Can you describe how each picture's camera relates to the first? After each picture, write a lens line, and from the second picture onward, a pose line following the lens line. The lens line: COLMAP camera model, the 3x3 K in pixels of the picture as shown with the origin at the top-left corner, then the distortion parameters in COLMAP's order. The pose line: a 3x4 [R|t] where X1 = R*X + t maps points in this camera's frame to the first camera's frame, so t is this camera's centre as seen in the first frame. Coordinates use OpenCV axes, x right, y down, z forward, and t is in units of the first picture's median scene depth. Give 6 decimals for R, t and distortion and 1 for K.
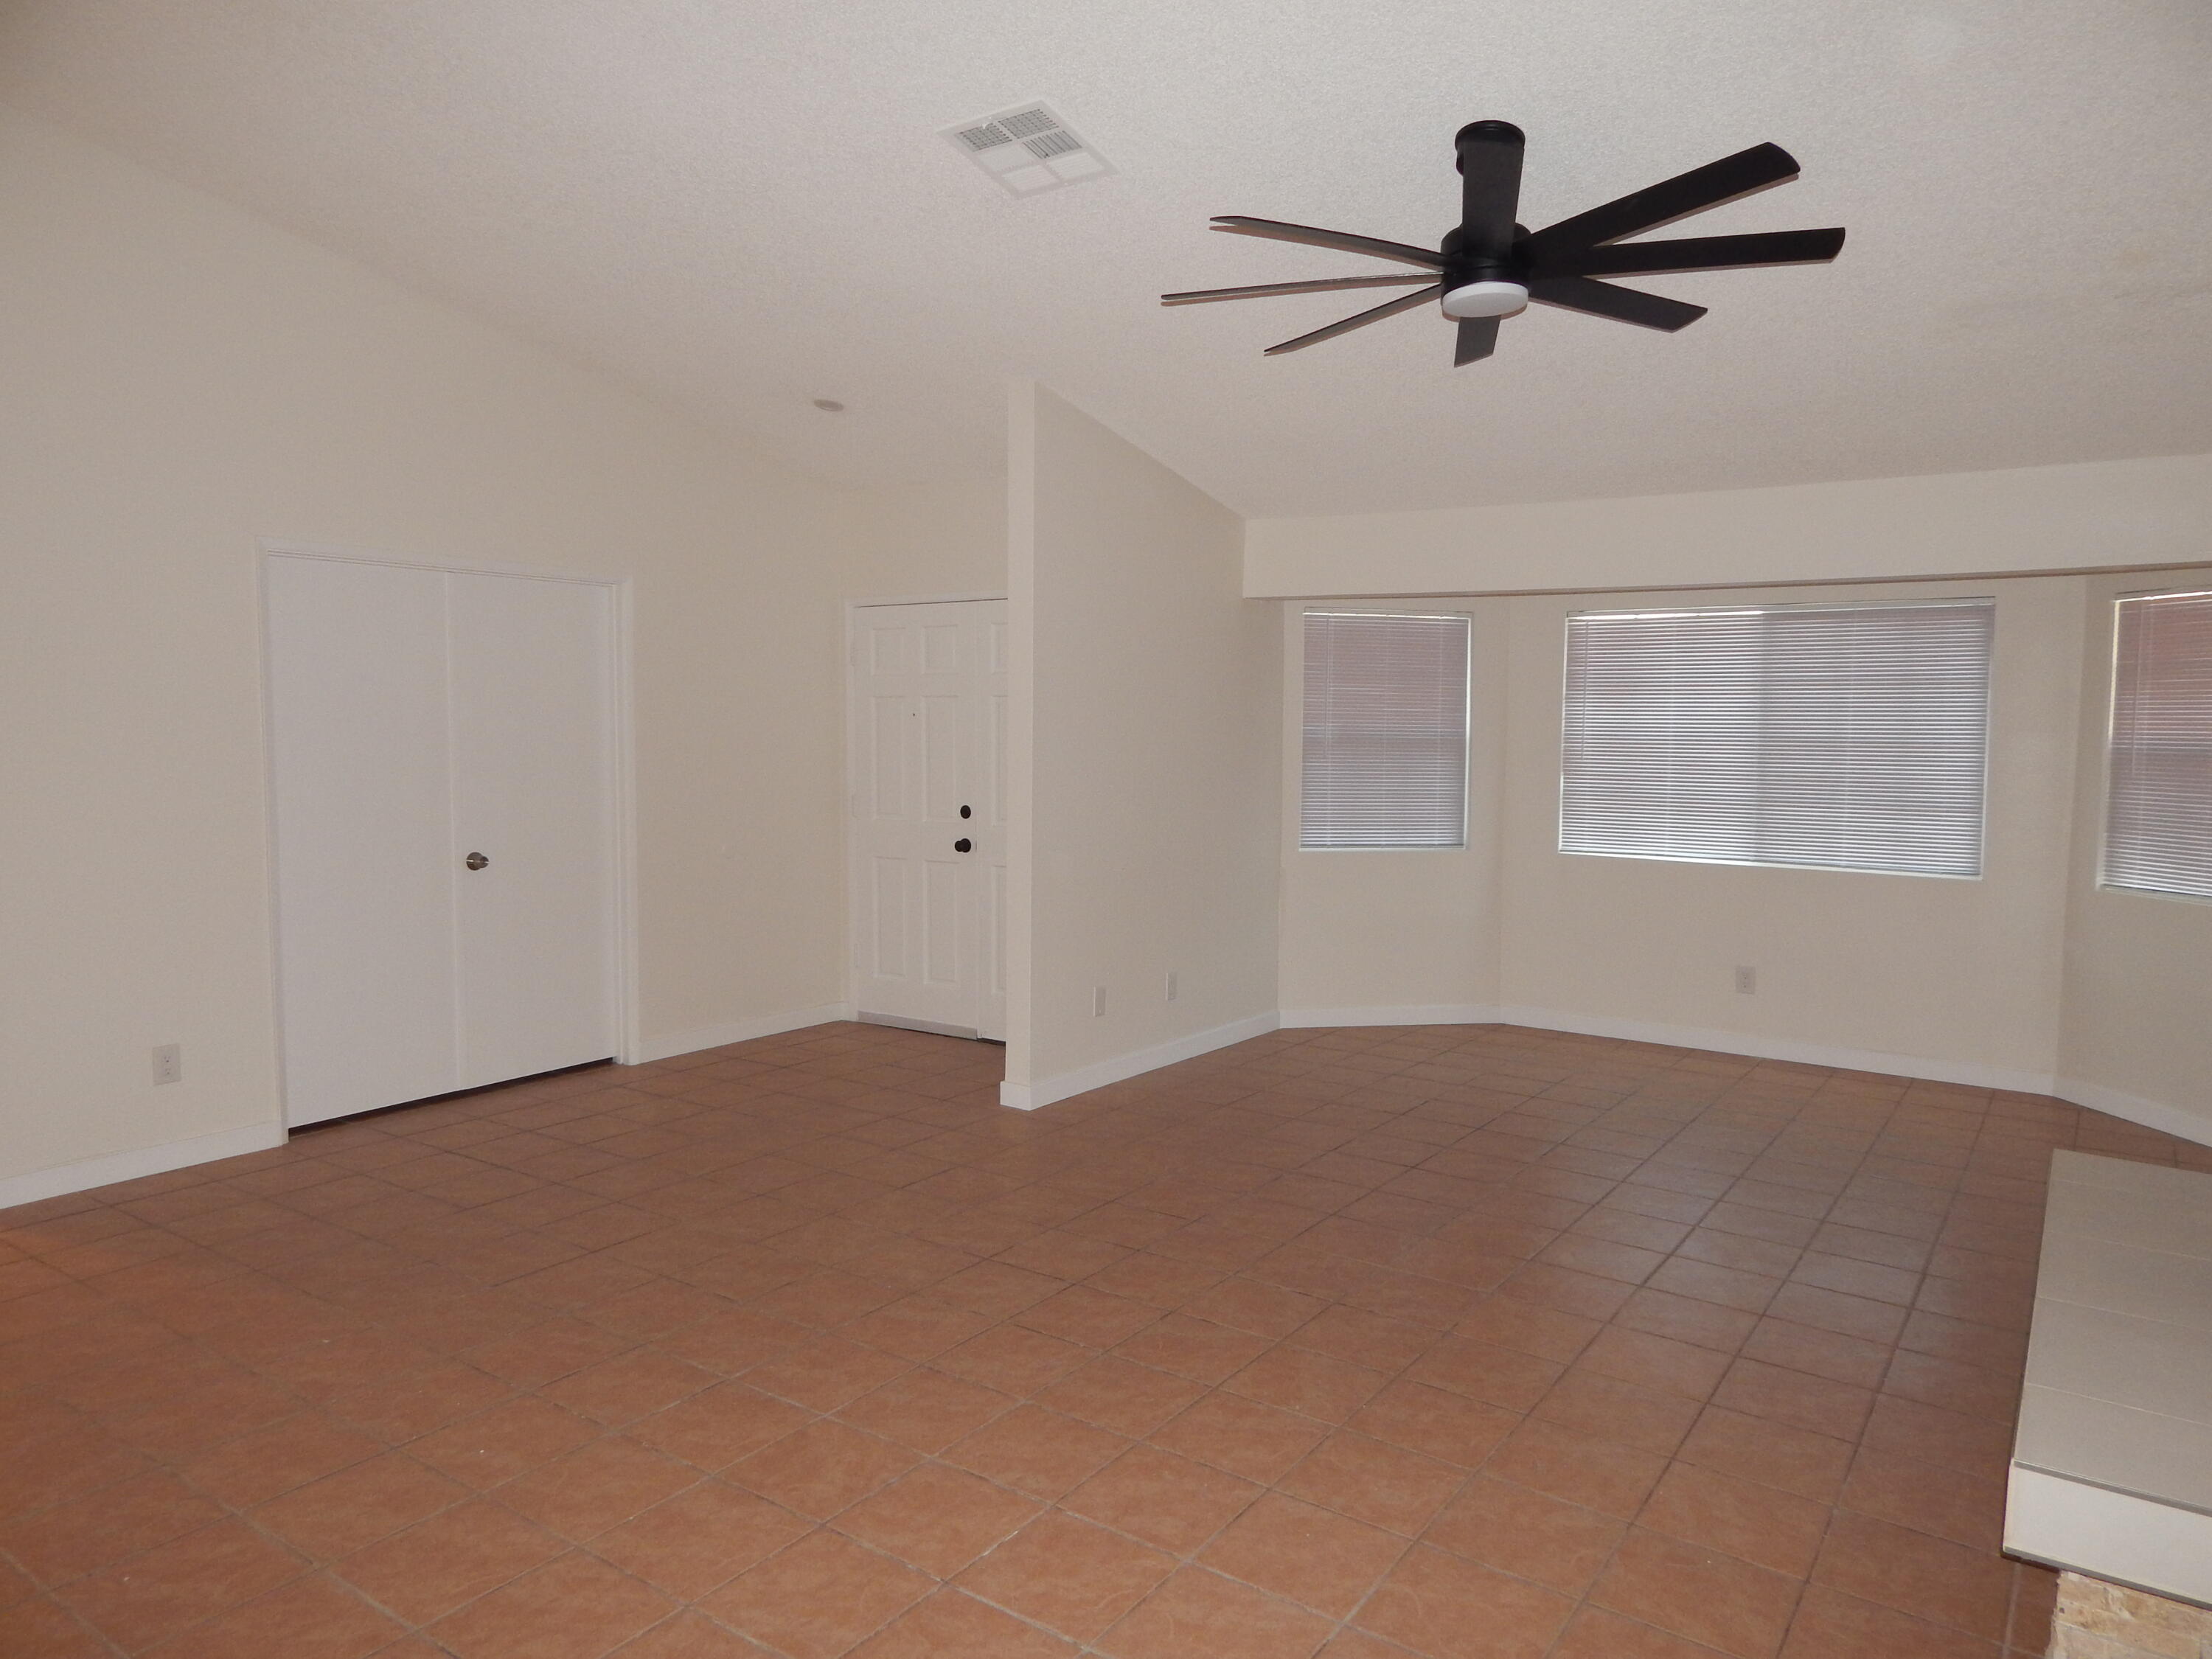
lens RADIAL K [[1476.1, 0, 1107.1], [0, 1476.1, 836.5], [0, 0, 1]] dist [0.001929, -0.003974]
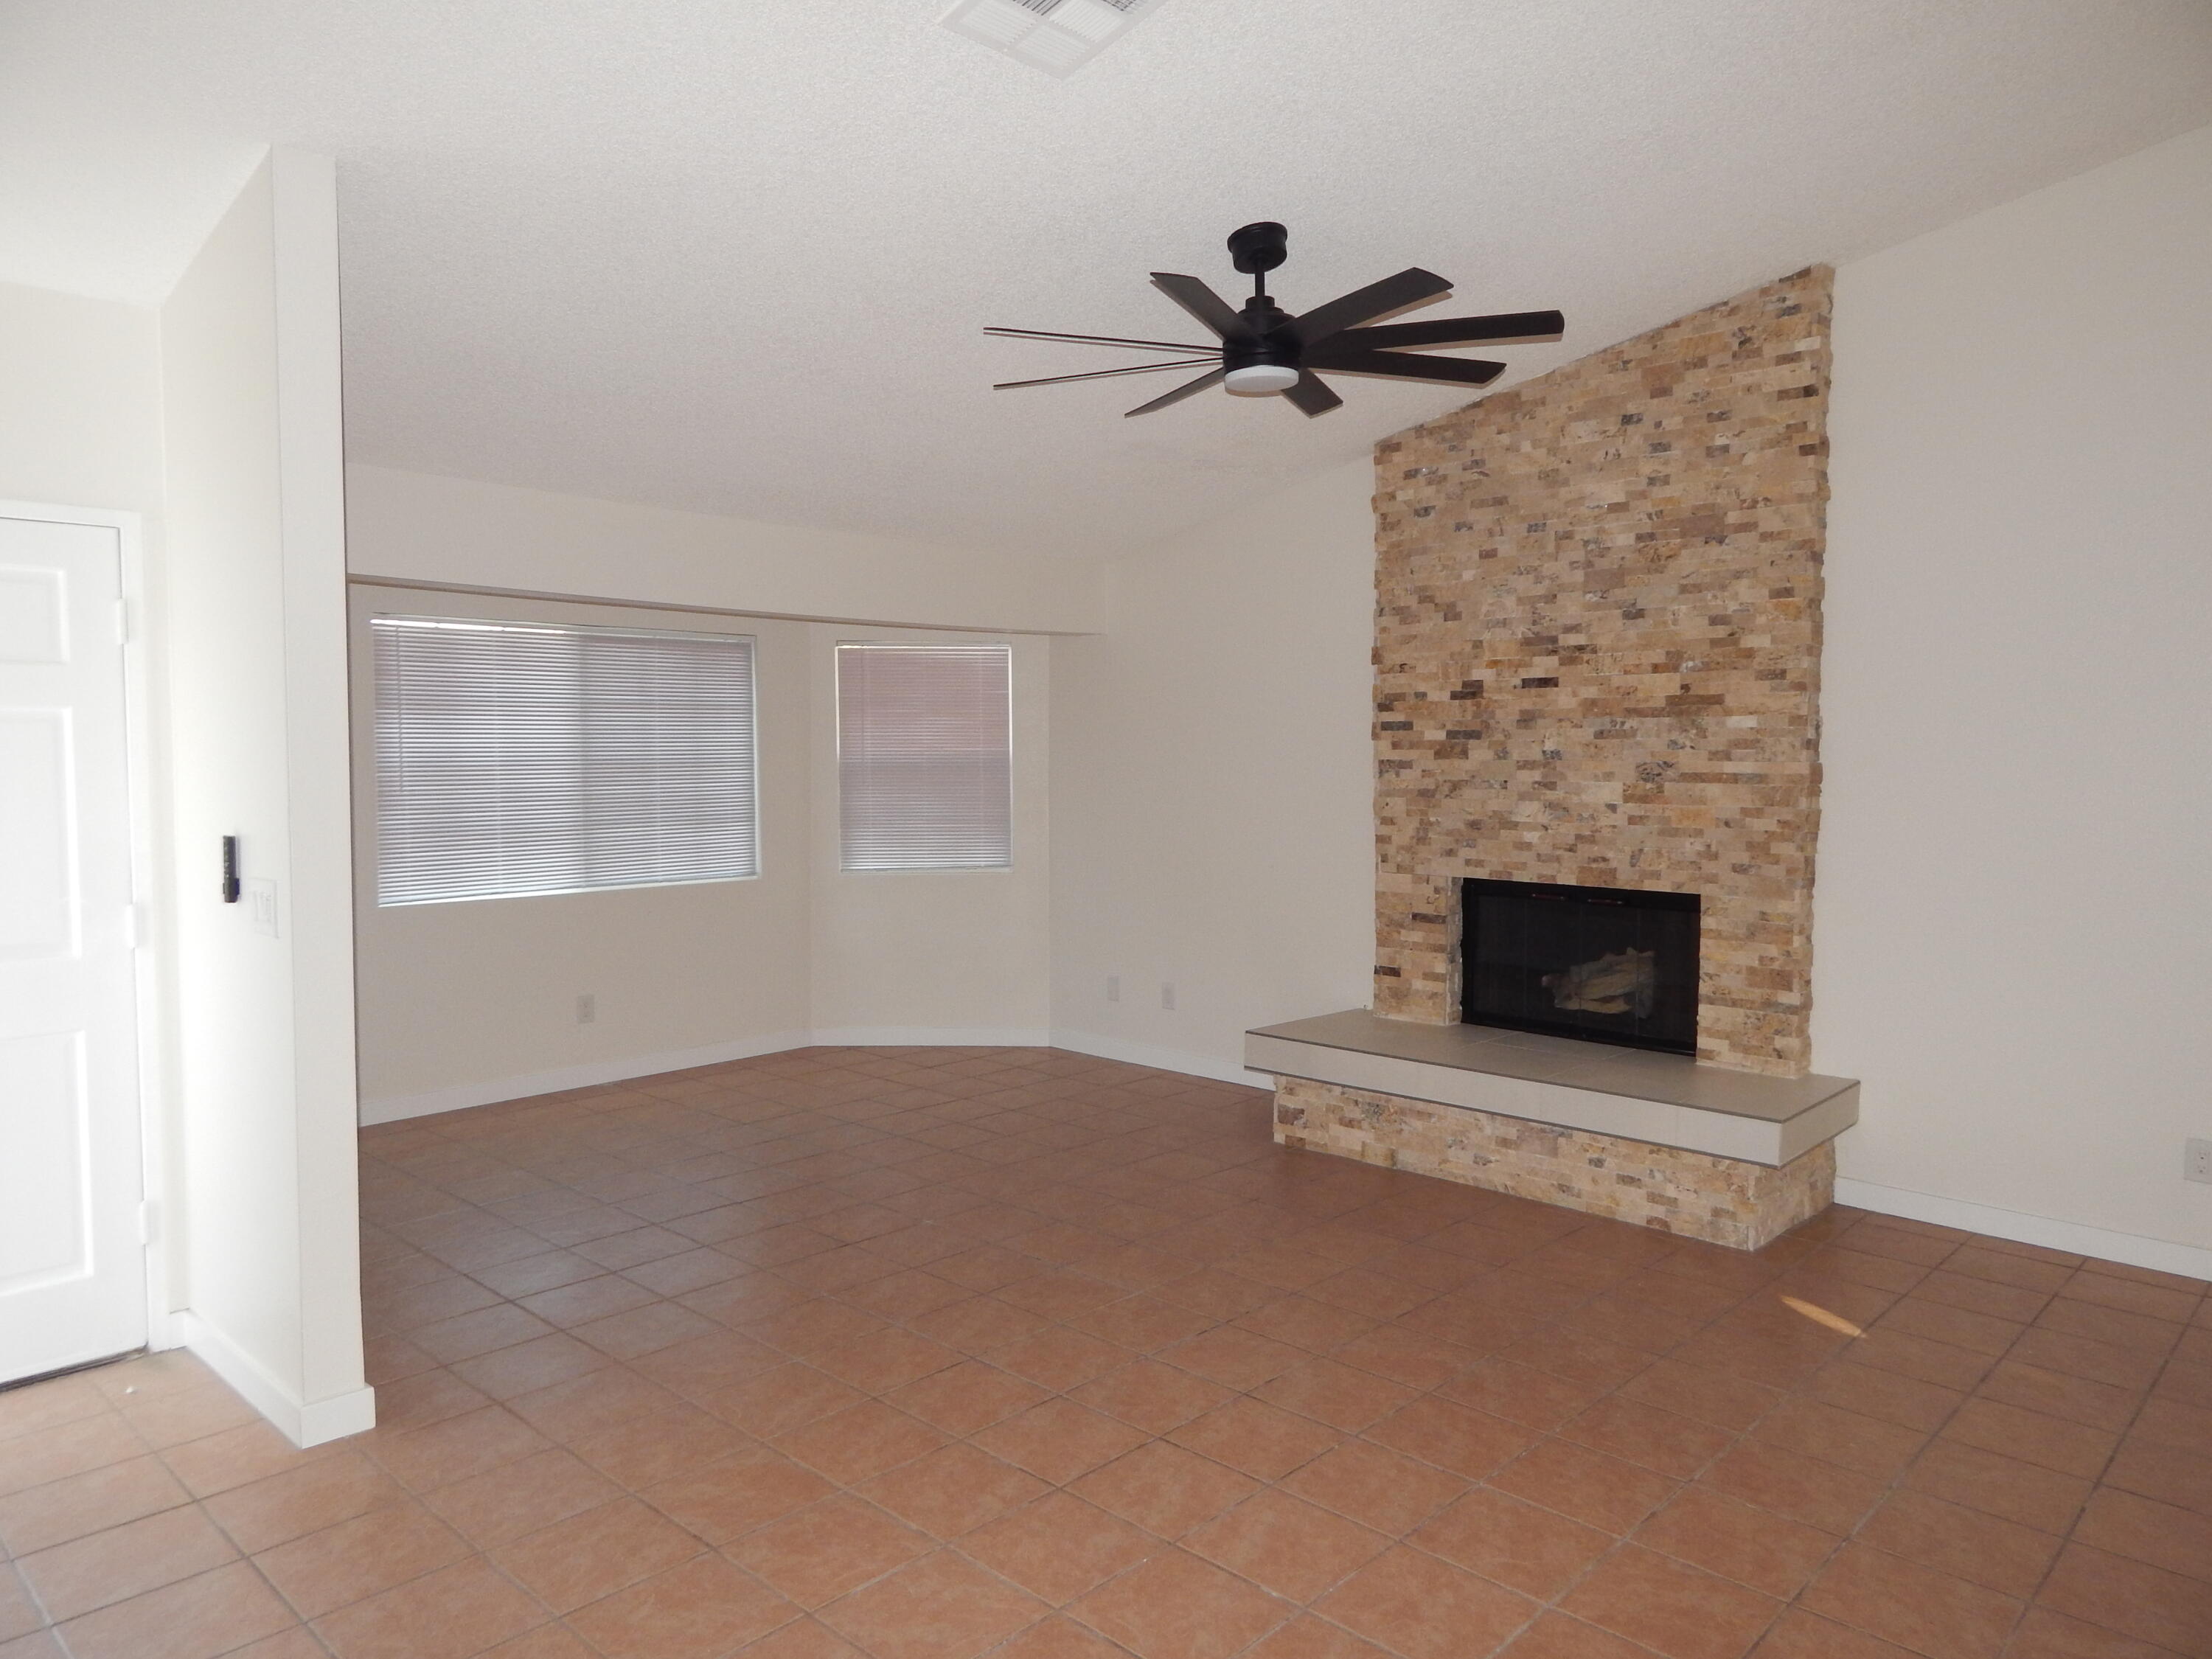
lens RADIAL K [[1476.1, 0, 1108.1], [0, 1476.1, 820.1], [0, 0, 1]] dist [0.001929, -0.003974]
pose [[0.151067, -0.060332, 0.986681, -0.487402], [0.080293, 0.995587, 0.048583, -0.048634], [-0.985257, 0.071884, 0.155244, 0.522989]]
